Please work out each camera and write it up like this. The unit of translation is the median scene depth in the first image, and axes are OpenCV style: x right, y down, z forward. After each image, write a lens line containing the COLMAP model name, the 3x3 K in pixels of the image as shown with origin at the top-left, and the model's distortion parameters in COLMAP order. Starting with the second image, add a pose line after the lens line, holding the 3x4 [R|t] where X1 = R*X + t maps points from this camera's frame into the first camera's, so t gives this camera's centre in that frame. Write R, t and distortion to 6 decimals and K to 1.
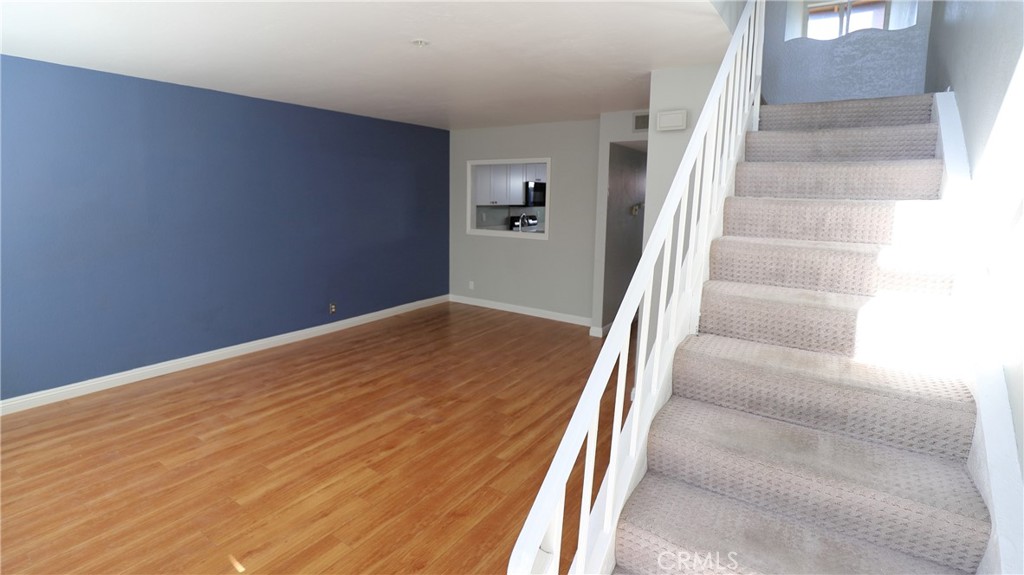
lens RADIAL K [[471.4, 0, 512.8], [0, 471.4, 256.5], [0, 0, 1]] dist [-0.014296, 0.000011]
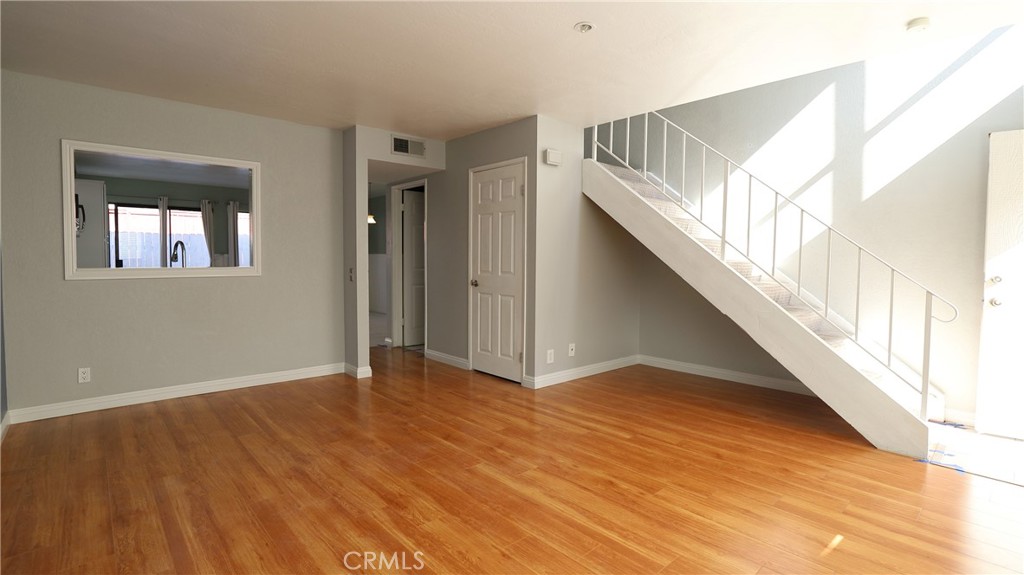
lens RADIAL K [[475.8, 0, 512.0], [0, 475.8, 287.5], [0, 0, 1]] dist [-0.027458, 0.000066]
pose [[0.237488, -0.073446, 0.968610, -0.985906], [0.122397, 0.991453, 0.045168, -0.004973], [-0.963648, 0.107828, 0.244448, 0.821561]]
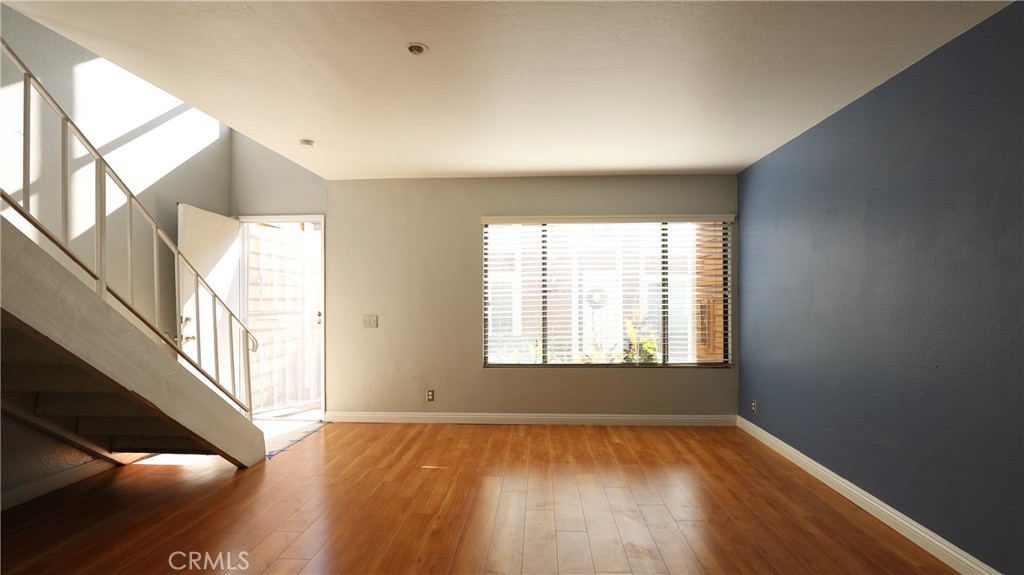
lens RADIAL K [[475.8, 0, 512.0], [0, 475.8, 287.5], [0, 0, 1]] dist [-0.027458, 0.000066]
pose [[-0.855903, -0.021348, -0.516696, 0.065683], [-0.075554, 0.993589, 0.084103, -0.108301], [0.511588, 0.111022, -0.852028, 1.558783]]
